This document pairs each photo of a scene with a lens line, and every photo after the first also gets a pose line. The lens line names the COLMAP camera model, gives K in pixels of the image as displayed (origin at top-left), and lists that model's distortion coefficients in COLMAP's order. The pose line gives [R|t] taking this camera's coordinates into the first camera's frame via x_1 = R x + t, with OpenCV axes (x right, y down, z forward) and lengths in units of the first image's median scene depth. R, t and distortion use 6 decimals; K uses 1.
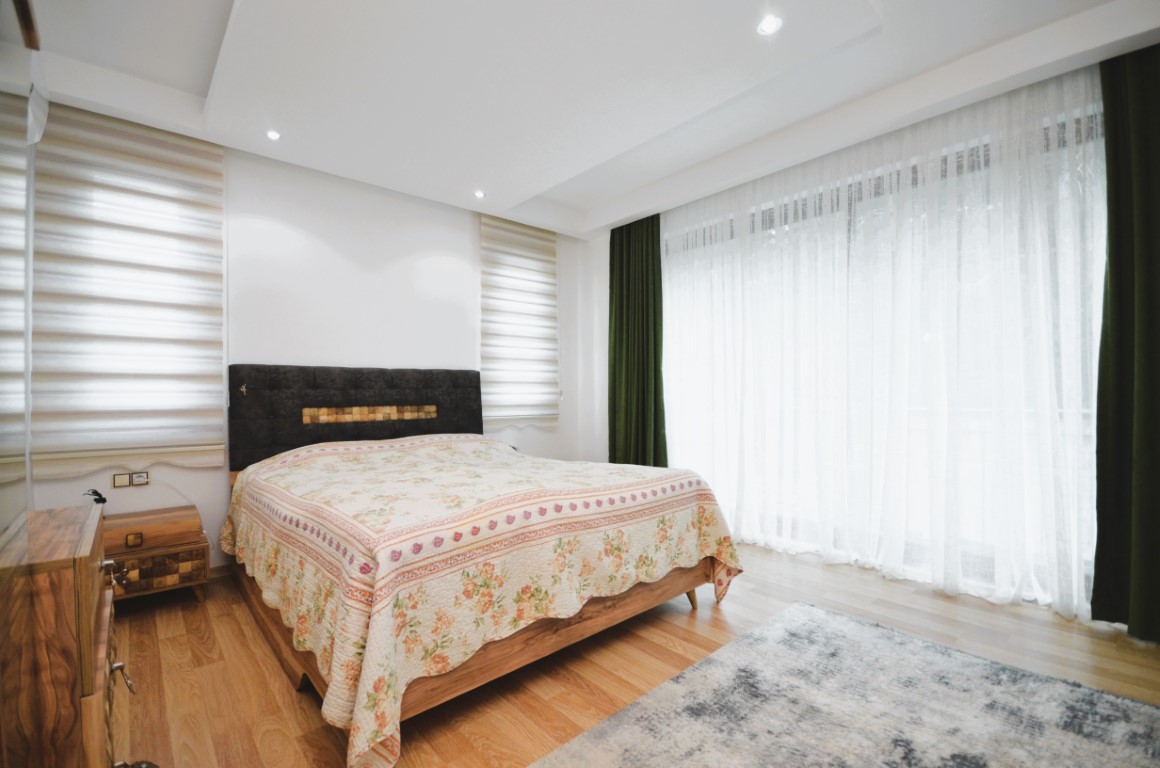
lens RADIAL K [[513.8, 0, 574.5], [0, 513.8, 392.1], [0, 0, 1]] dist [0.002093, -0.007244]
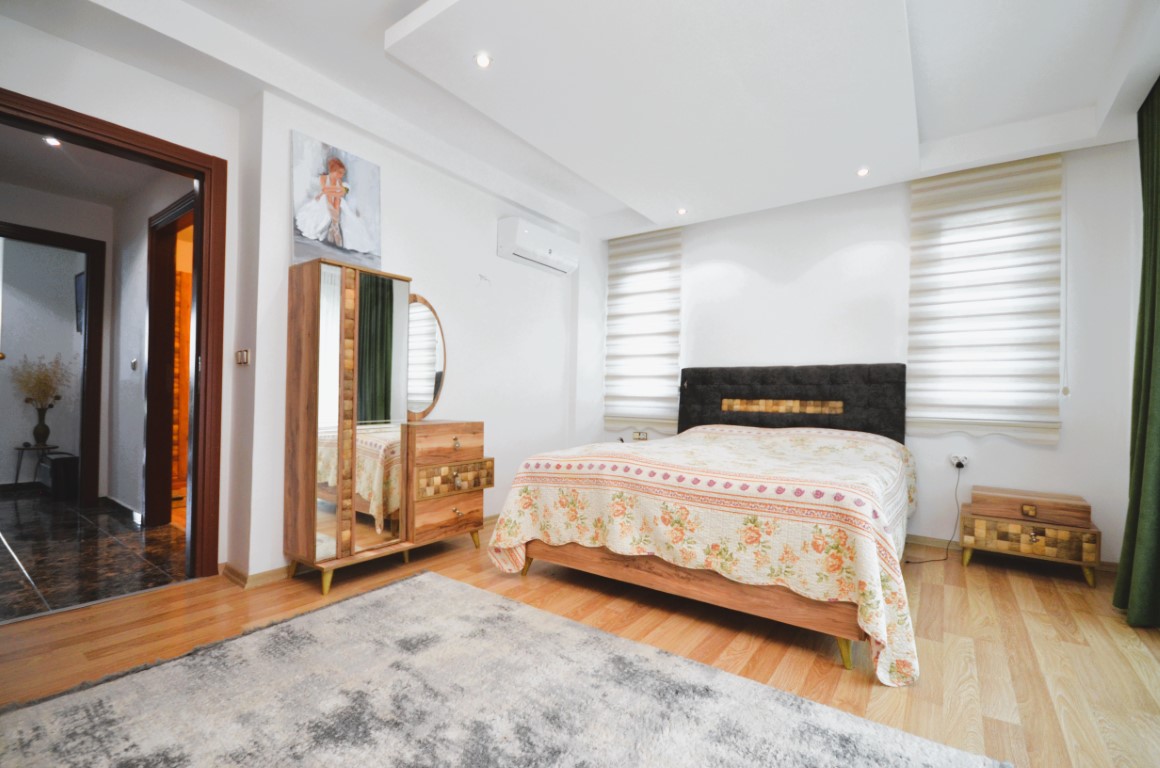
lens RADIAL K [[513.8, 0, 574.5], [0, 513.8, 392.1], [0, 0, 1]] dist [0.002093, -0.007244]
pose [[0.205610, 0.002220, -0.978632, 0.767257], [-0.018158, 0.999834, -0.001547, 0.025289], [0.978466, 0.018088, 0.205616, 0.393003]]
